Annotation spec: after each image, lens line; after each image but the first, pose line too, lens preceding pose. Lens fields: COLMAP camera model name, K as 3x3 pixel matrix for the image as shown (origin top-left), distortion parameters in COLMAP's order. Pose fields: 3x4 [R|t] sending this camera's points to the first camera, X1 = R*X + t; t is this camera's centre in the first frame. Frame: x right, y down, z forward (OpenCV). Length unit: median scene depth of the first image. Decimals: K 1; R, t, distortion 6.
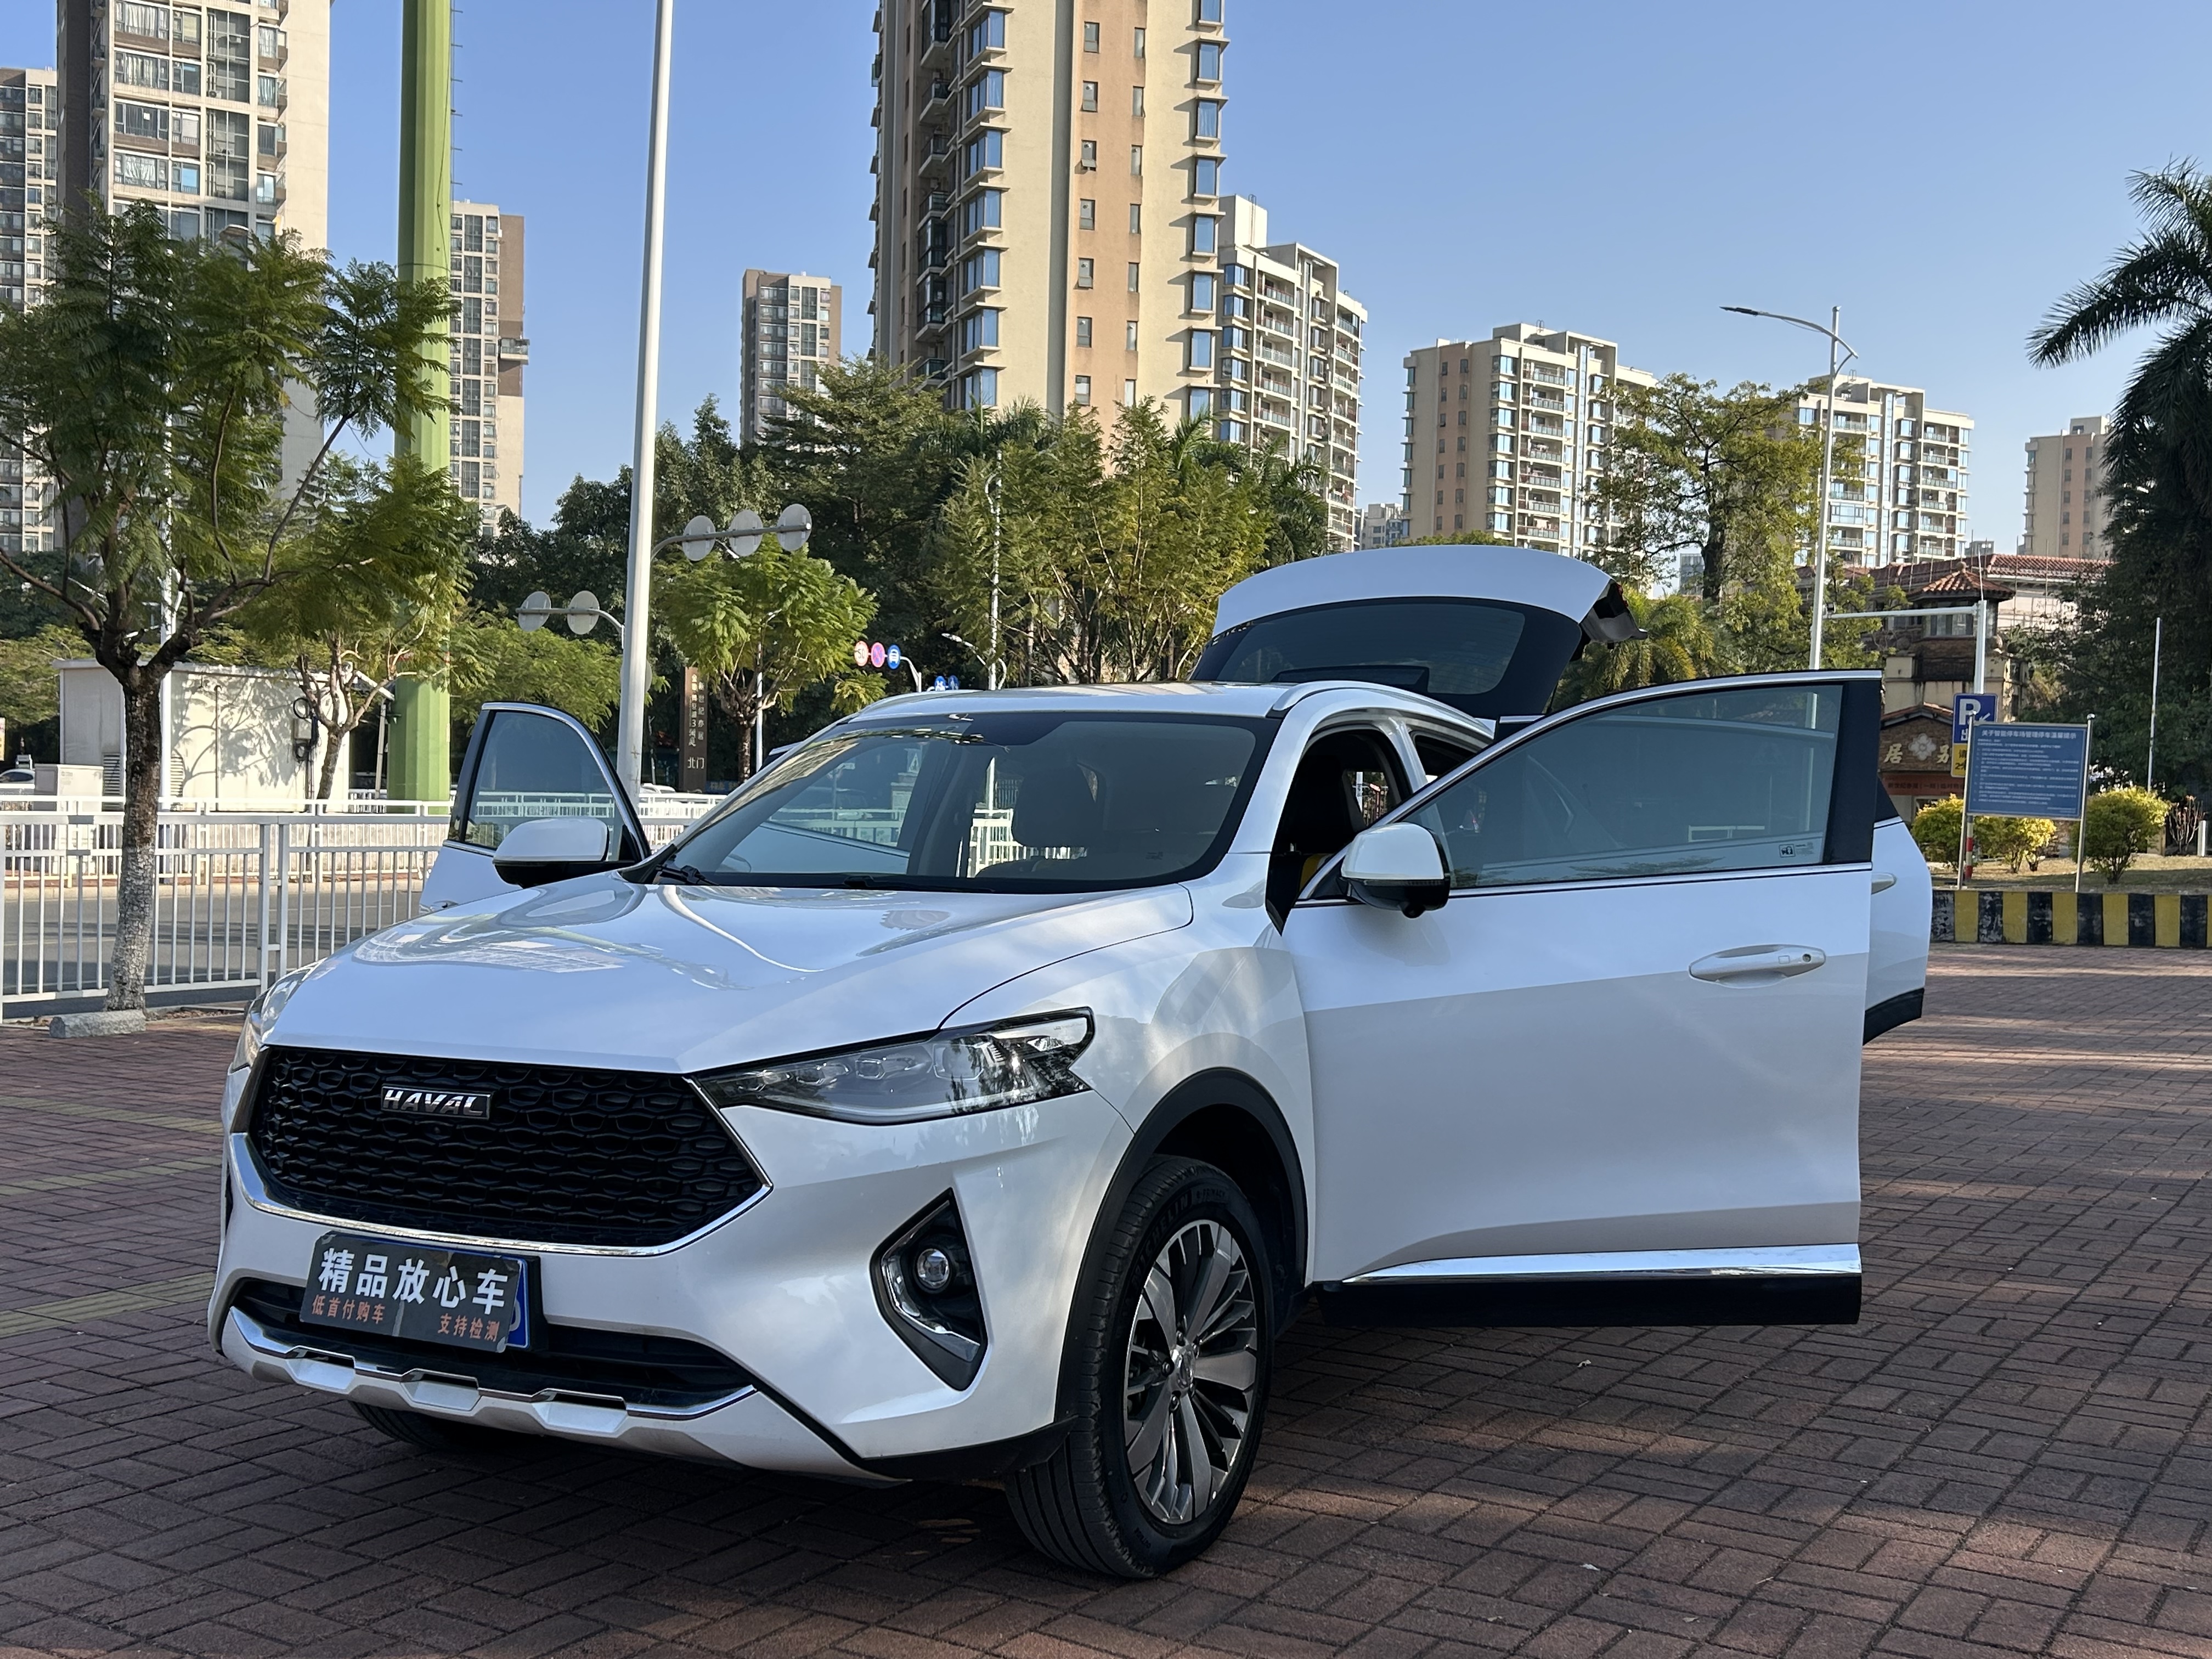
lens RADIAL K [[2275.4, 0, 1096.5], [0, 2275.4, 835.4], [0, 0, 1]] dist [0.045369, 0.000000]
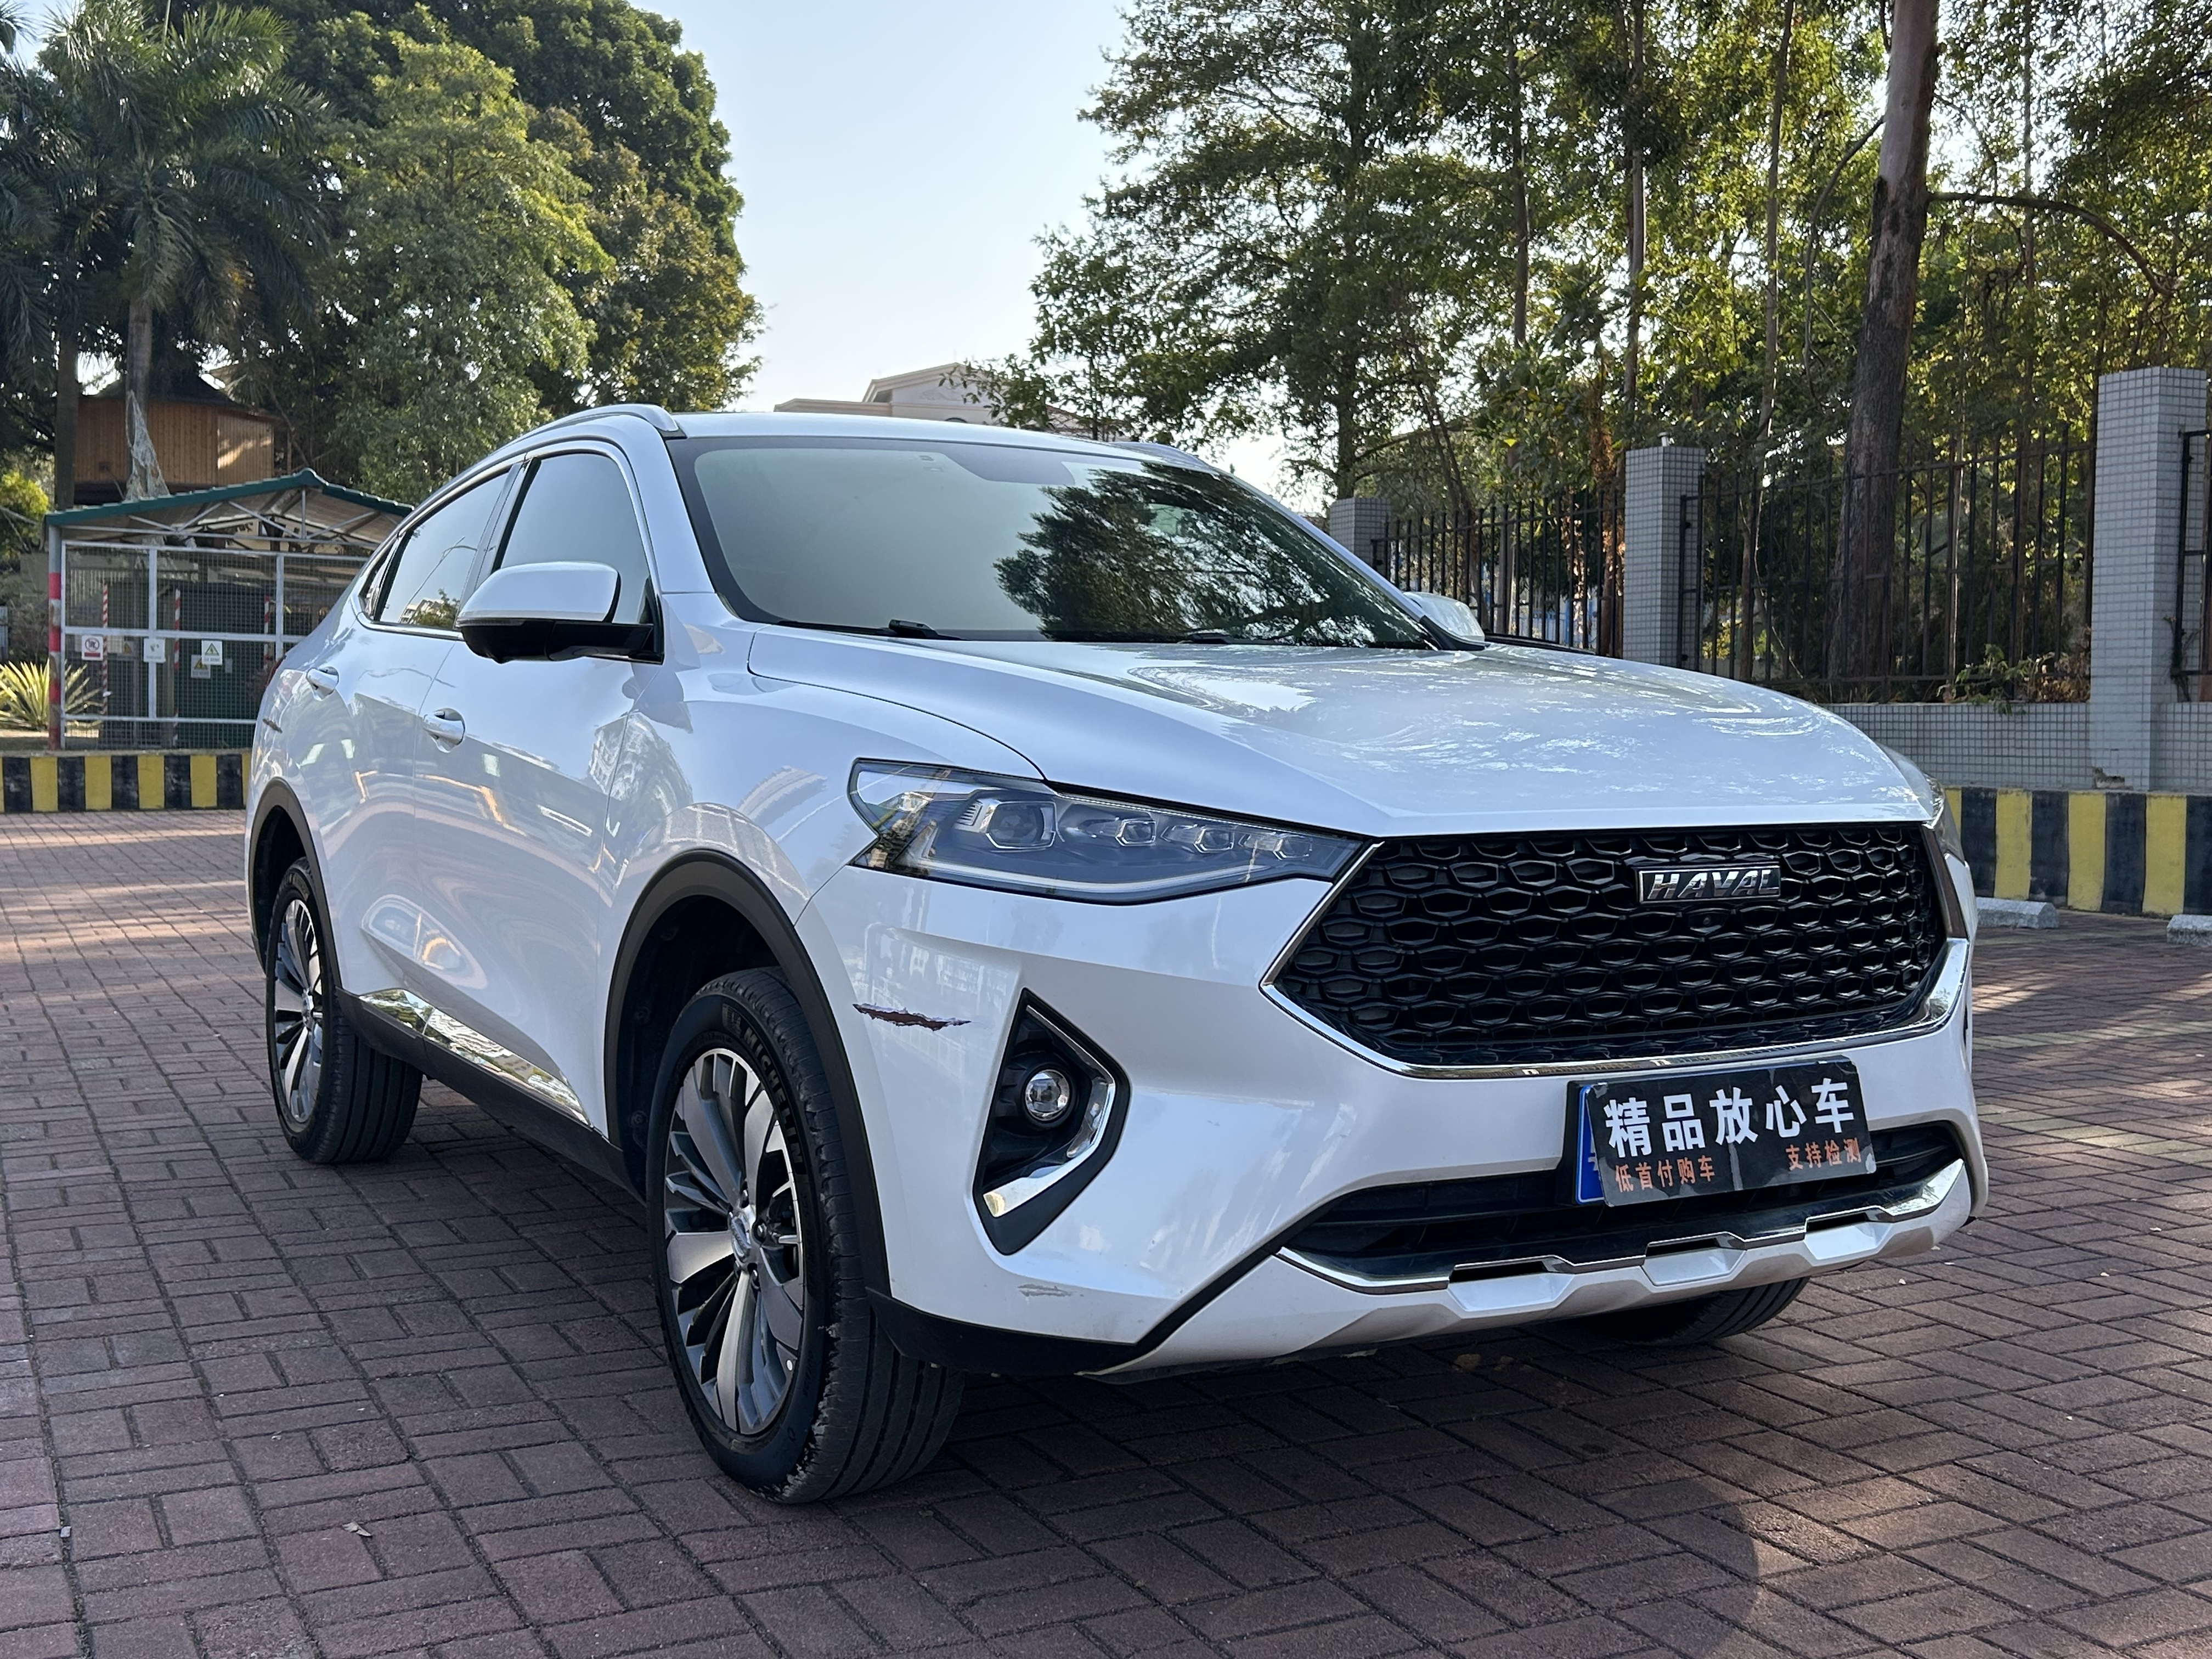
lens RADIAL K [[2373.4, 0, 1071.4], [0, 2373.4, 844.4], [0, 0, 1]] dist [0.035074, 0.000000]
pose [[0.512683, -0.054242, 0.856863, -0.953066], [0.009816, 0.998307, 0.057322, 0.050809], [-0.858522, -0.020977, 0.512347, 0.693797]]
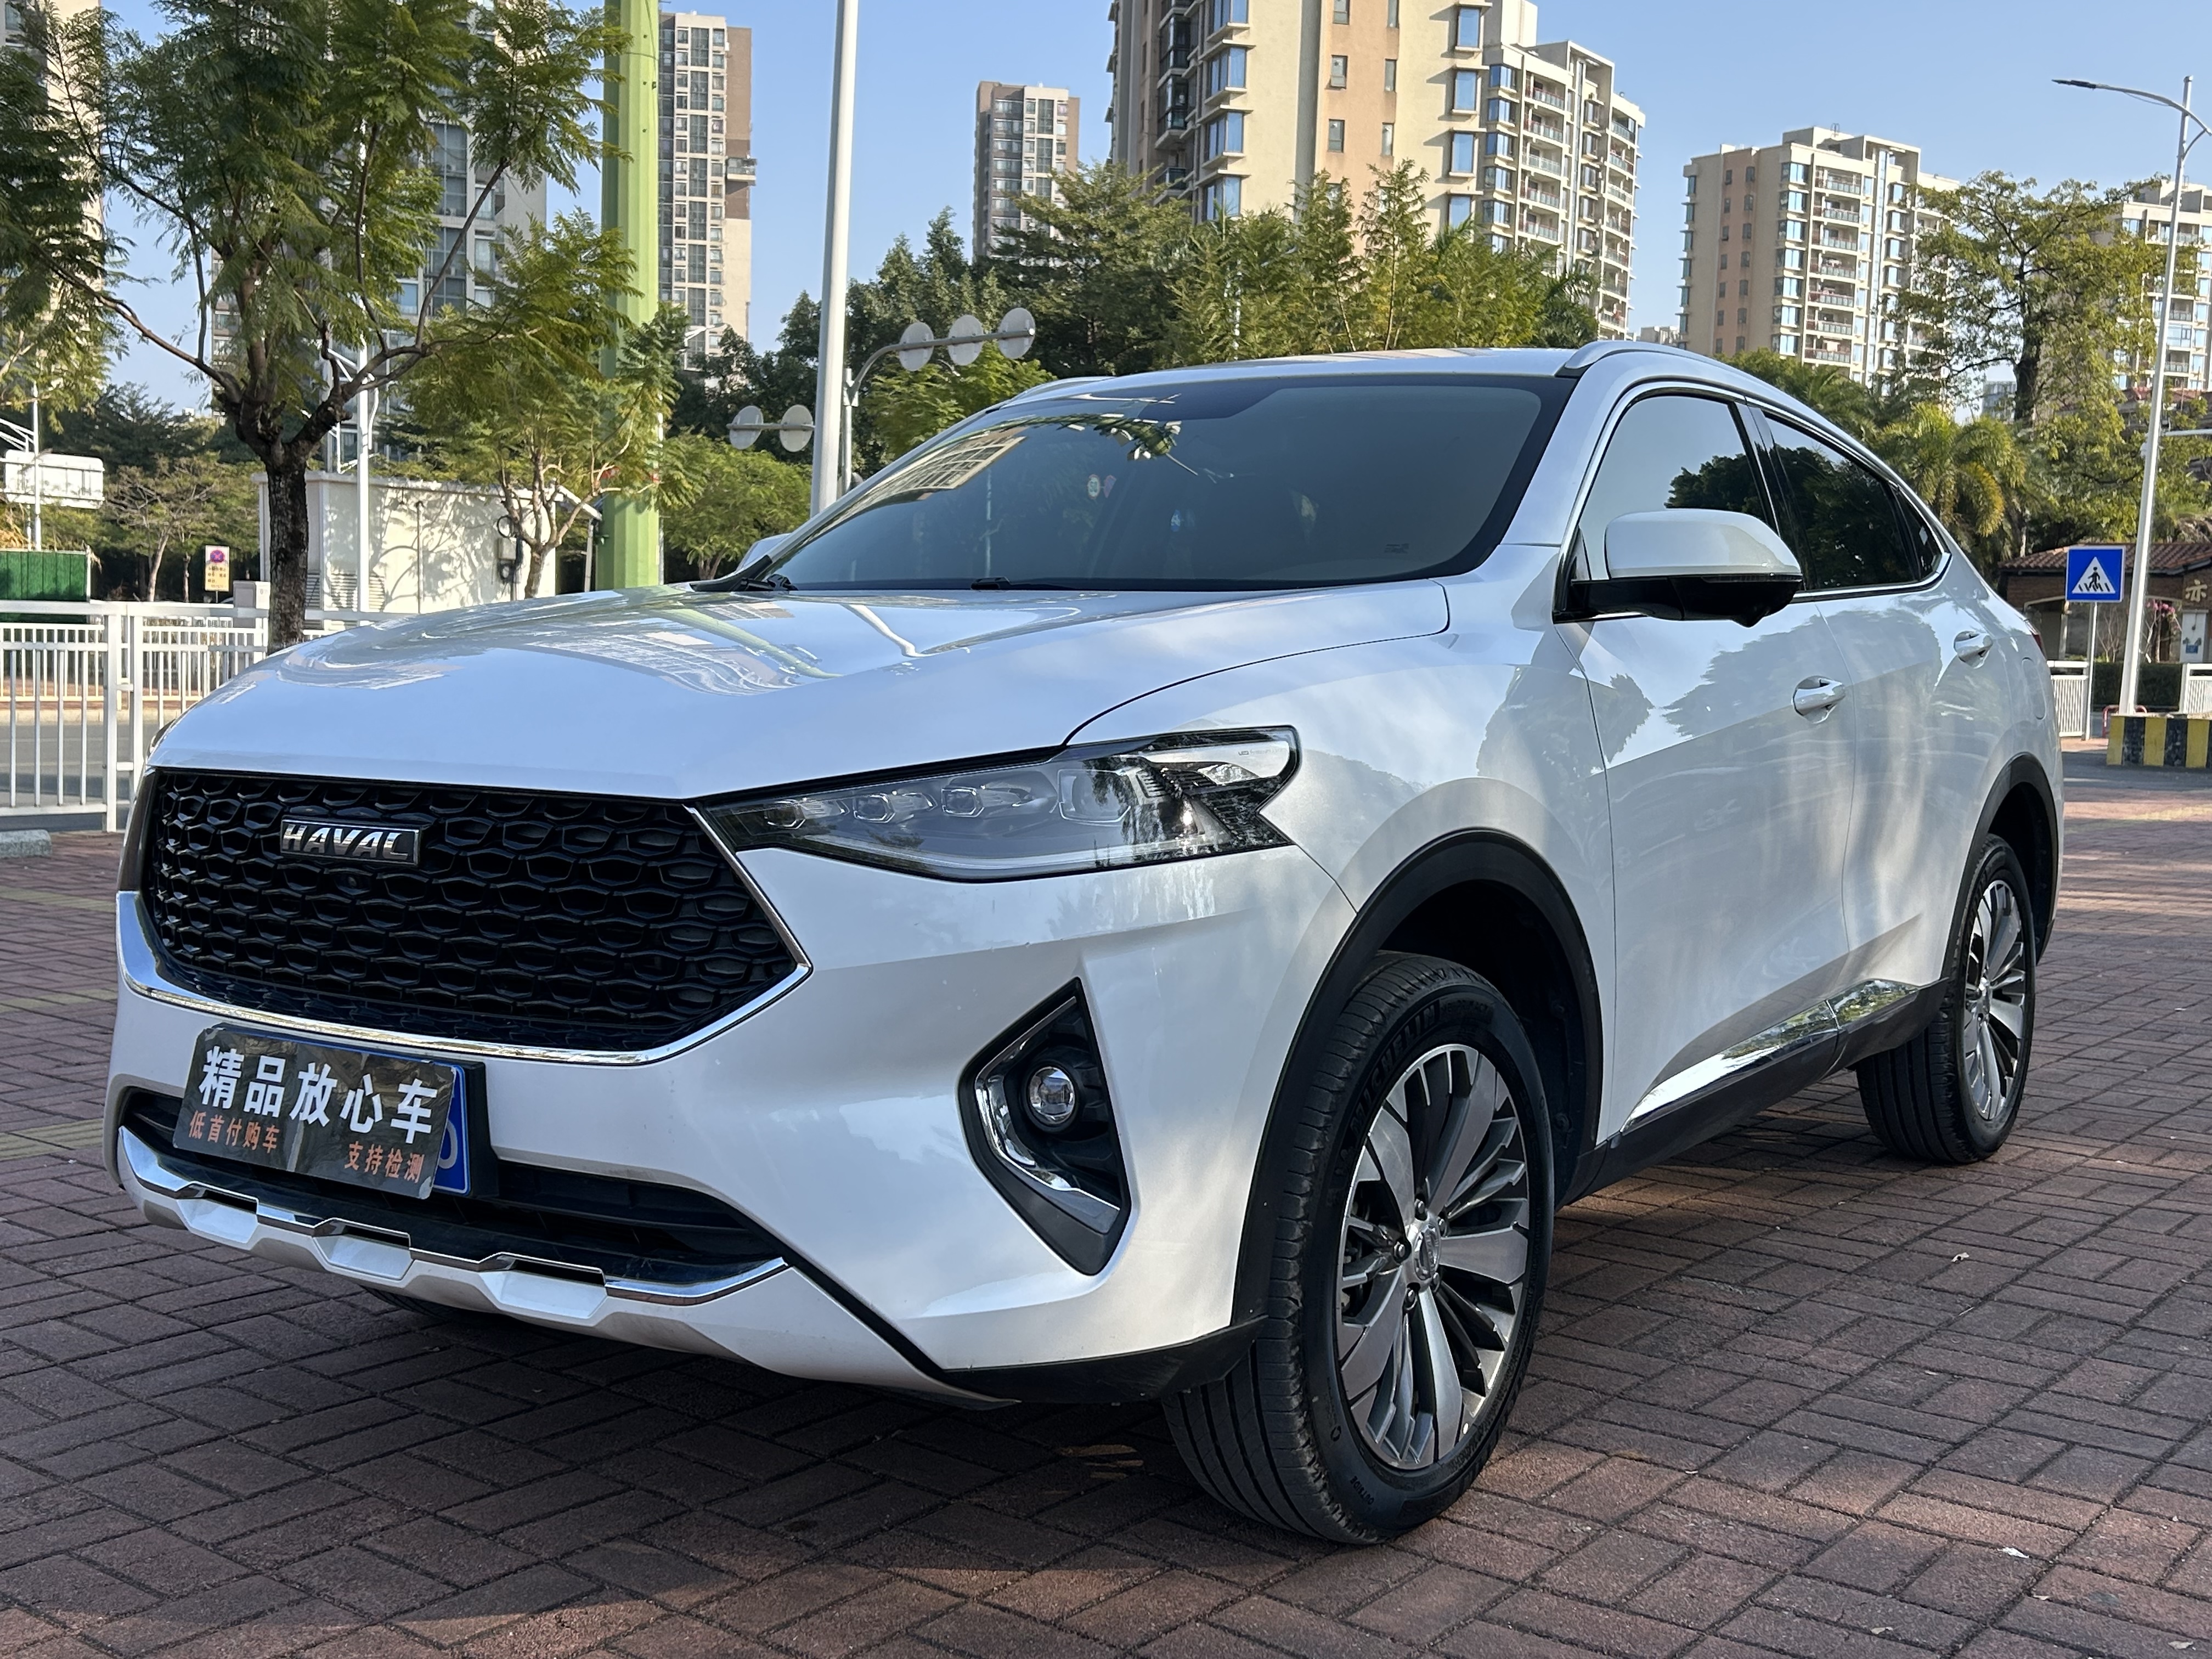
lens RADIAL K [[2373.4, 0, 1136.1], [0, 2373.4, 802.1], [0, 0, 1]] dist [0.035074, 0.000000]
pose [[0.996206, 0.013804, -0.085928, 0.010547], [-0.009506, 0.998692, 0.050230, 0.058786], [0.086509, -0.049223, 0.995034, 0.266320]]
